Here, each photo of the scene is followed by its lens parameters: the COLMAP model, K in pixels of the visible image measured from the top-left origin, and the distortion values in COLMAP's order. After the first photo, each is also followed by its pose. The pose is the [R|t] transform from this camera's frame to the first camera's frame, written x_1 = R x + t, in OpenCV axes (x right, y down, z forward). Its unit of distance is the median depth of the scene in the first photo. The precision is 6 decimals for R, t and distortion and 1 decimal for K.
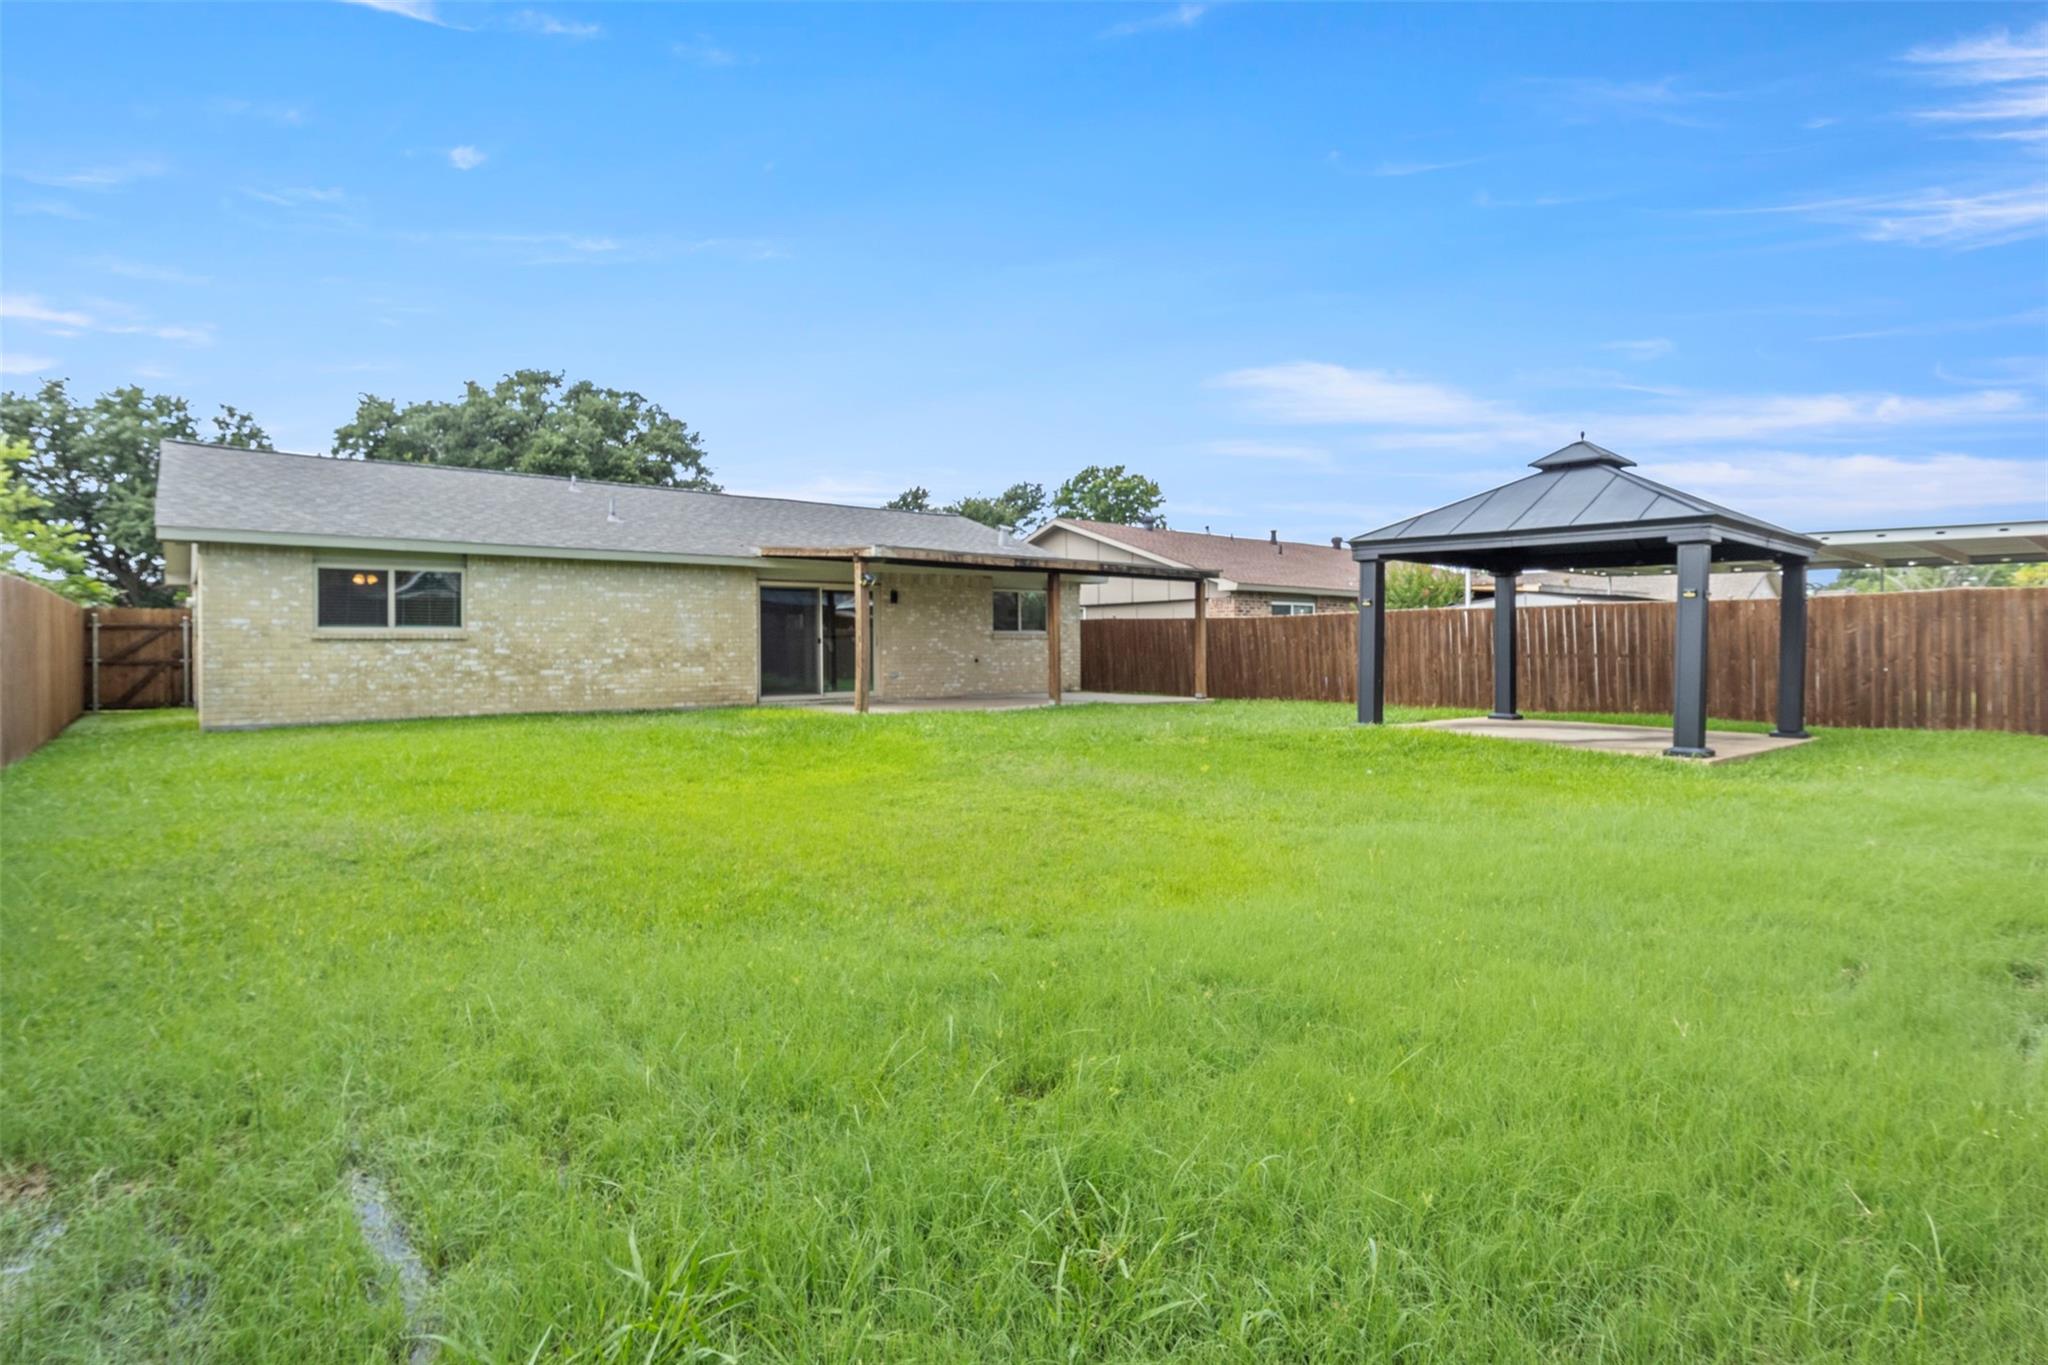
lens RADIAL K [[1019.6, 0, 1022.5], [0, 1019.6, 663.9], [0, 0, 1]] dist [0.000059, -0.000003]
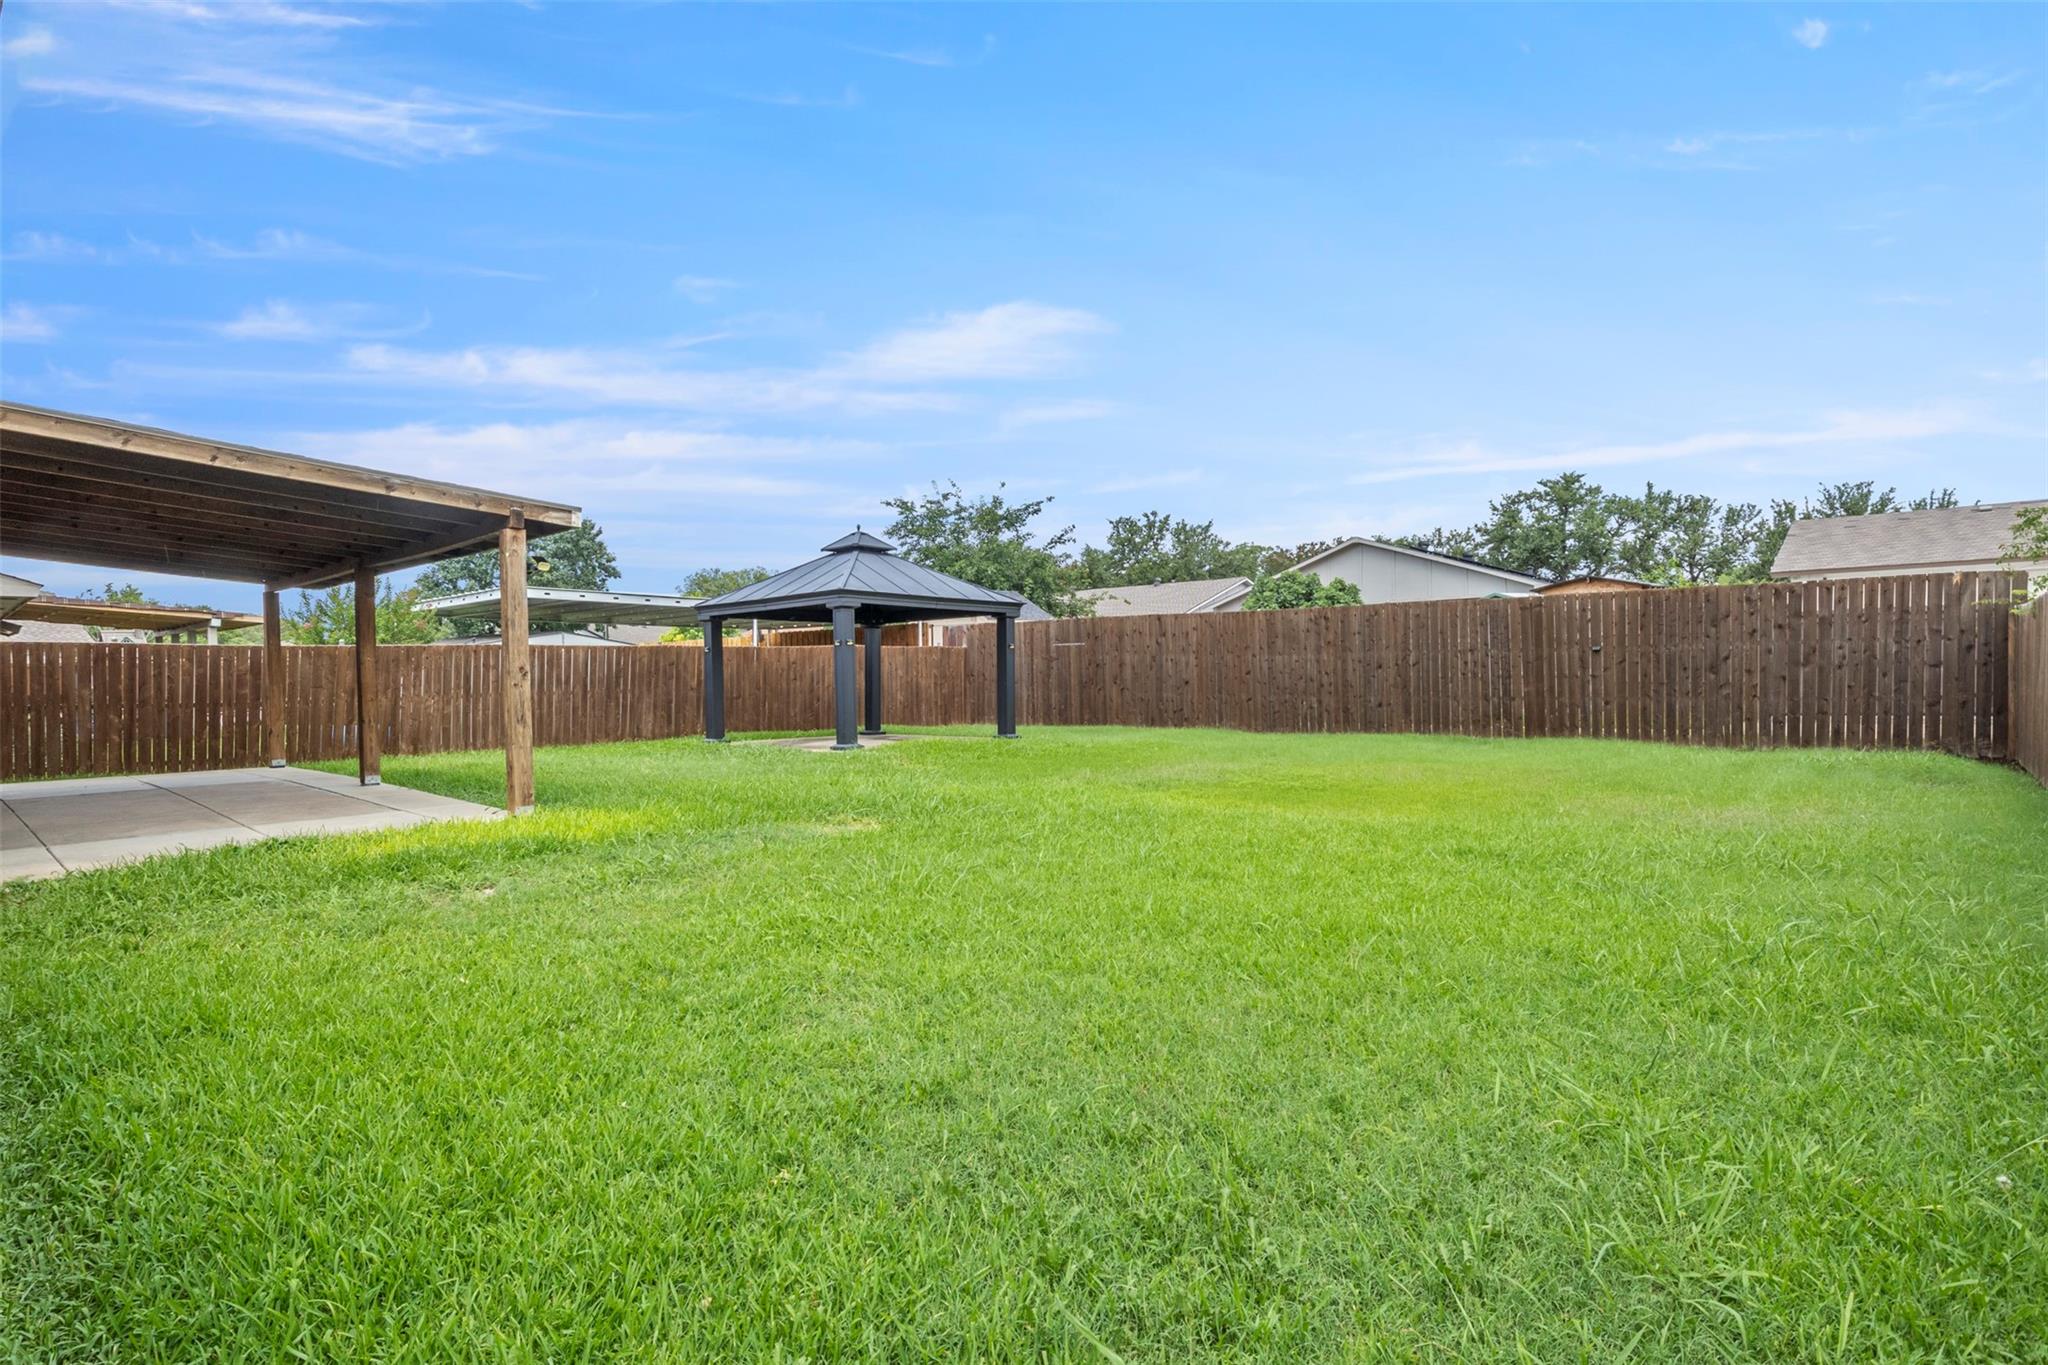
lens RADIAL K [[1019.6, 0, 1022.5], [0, 1019.6, 663.9], [0, 0, 1]] dist [0.000059, -0.000003]
pose [[-0.119914, 0.010636, 0.992727, -0.651988], [0.028810, 0.999559, -0.007229, -0.017266], [-0.992366, 0.027733, -0.120168, 0.721376]]
